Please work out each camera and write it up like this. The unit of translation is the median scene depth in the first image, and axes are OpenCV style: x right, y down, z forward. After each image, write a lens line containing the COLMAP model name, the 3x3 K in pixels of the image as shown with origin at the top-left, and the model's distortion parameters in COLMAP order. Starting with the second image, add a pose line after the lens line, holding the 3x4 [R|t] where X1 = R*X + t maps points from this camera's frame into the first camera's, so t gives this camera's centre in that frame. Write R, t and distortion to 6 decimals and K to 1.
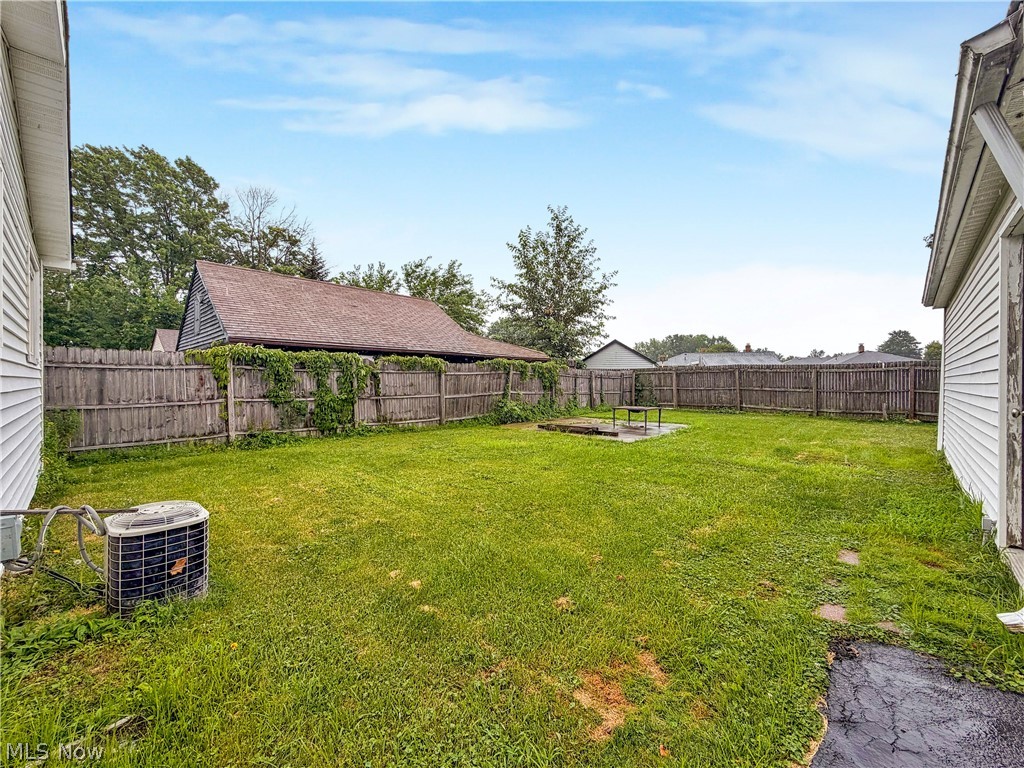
lens RADIAL K [[416.7, 0, 515.1], [0, 416.7, 383.5], [0, 0, 1]] dist [-0.001960, -0.000583]
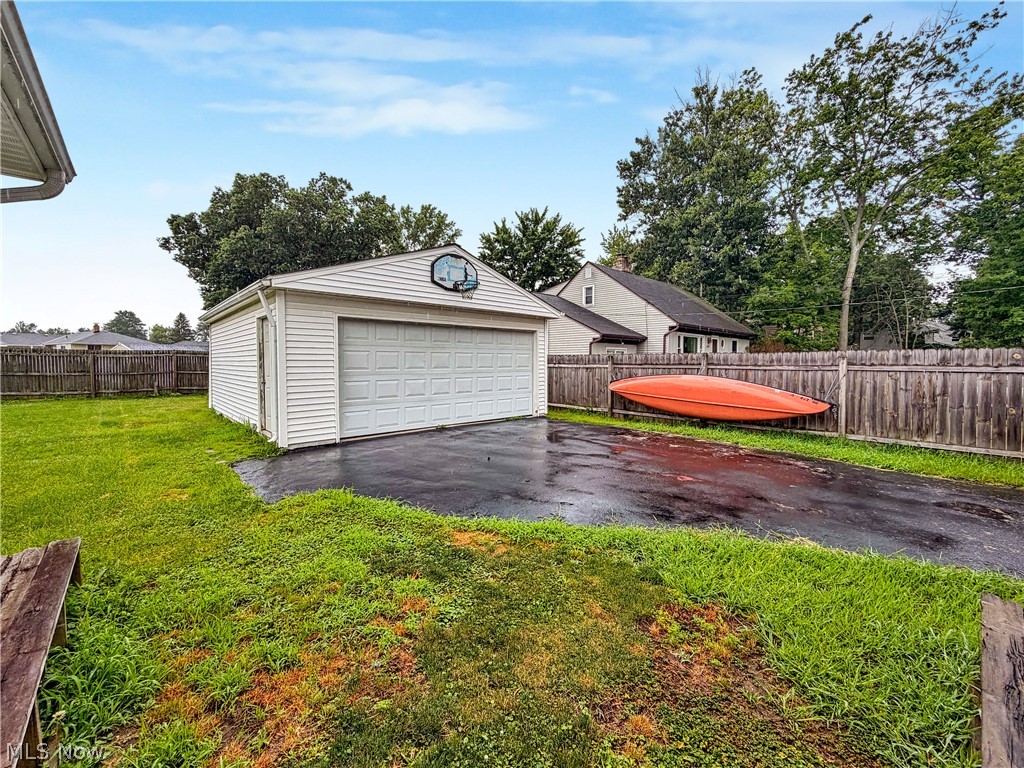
lens RADIAL K [[416.7, 0, 511.5], [0, 416.7, 382.6], [0, 0, 1]] dist [-0.001960, -0.000583]
pose [[0.069561, -0.055818, 0.996015, -0.476639], [0.004995, 0.998440, 0.055605, -0.025944], [-0.997565, 0.001107, 0.069731, -0.276274]]
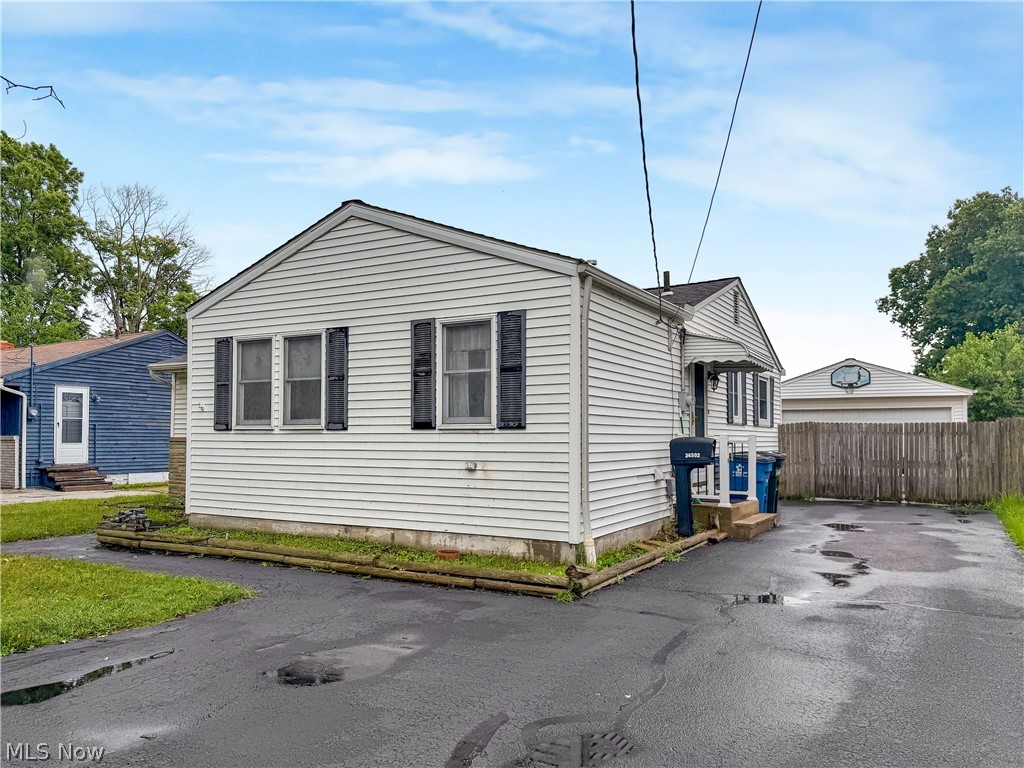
lens RADIAL K [[725.9, 0, 511.9], [0, 725.9, 385.1], [0, 0, 1]] dist [-0.001379, 0.000478]
pose [[0.970015, 0.021834, 0.242061, -0.803901], [-0.002145, 0.996687, -0.081304, -0.007711], [-0.243035, 0.078347, 0.966848, -1.047032]]
